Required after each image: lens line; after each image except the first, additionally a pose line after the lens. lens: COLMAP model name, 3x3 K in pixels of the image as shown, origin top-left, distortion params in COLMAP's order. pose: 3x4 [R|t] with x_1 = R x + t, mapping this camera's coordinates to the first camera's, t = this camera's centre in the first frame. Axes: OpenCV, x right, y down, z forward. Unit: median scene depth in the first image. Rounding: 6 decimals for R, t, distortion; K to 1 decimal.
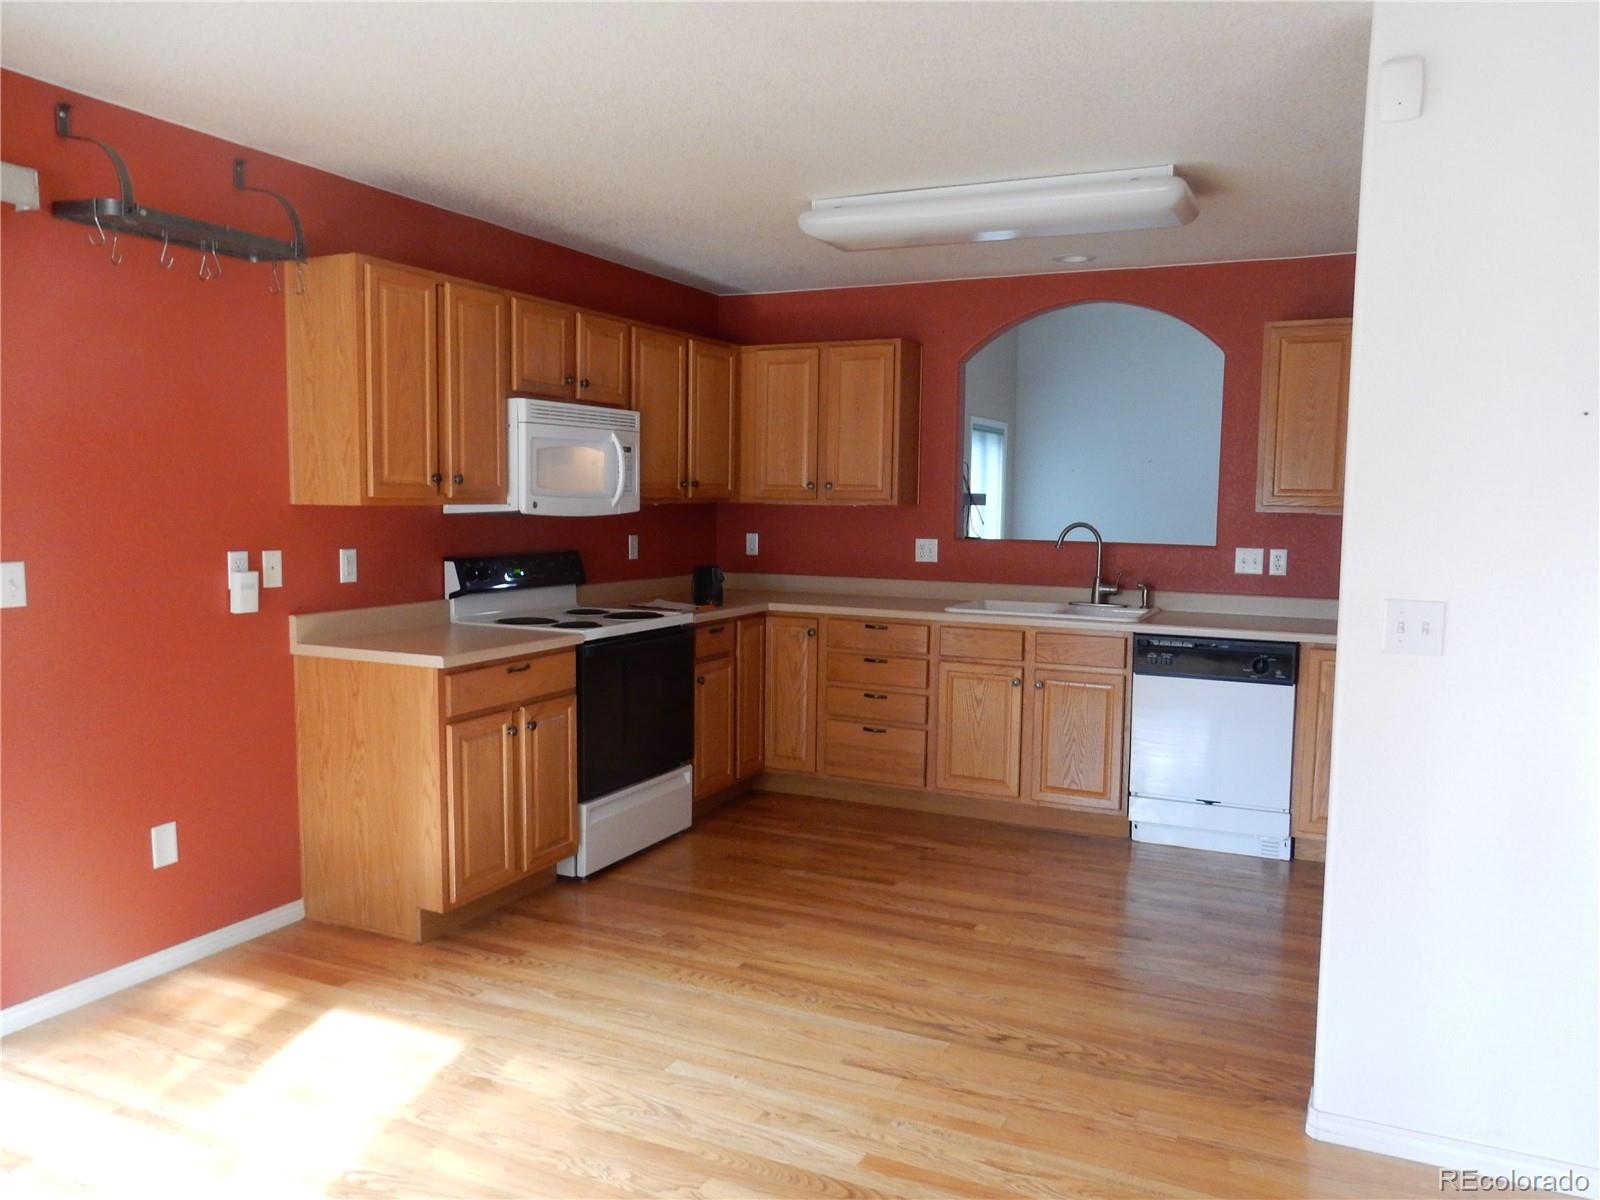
lens RADIAL K [[1179.4, 0, 810.2], [0, 1179.4, 603.6], [0, 0, 1]] dist [0.002664, -0.001953]
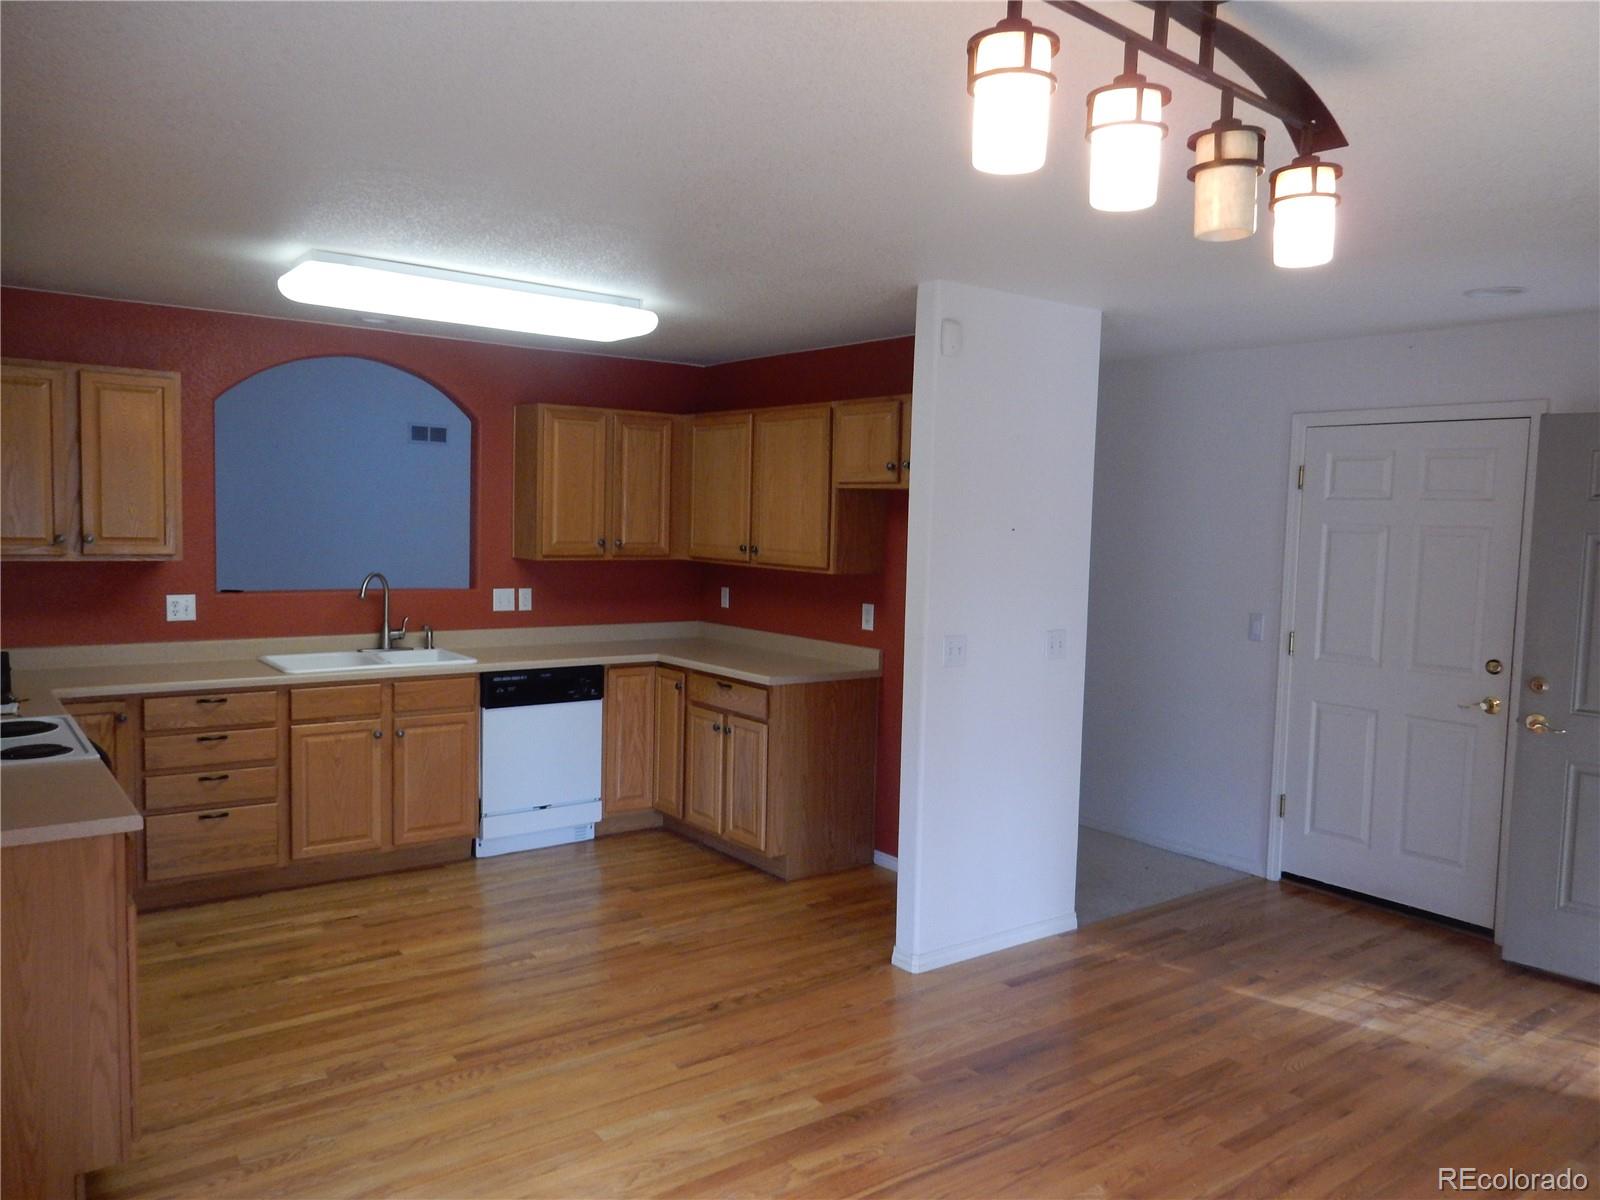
lens RADIAL K [[1179.4, 0, 810.2], [0, 1179.4, 603.6], [0, 0, 1]] dist [0.002664, -0.001953]
pose [[0.462993, -0.067313, 0.883802, -0.735990], [0.060805, 0.997175, 0.044094, -0.092269], [-0.884274, 0.033324, 0.465779, 0.260096]]
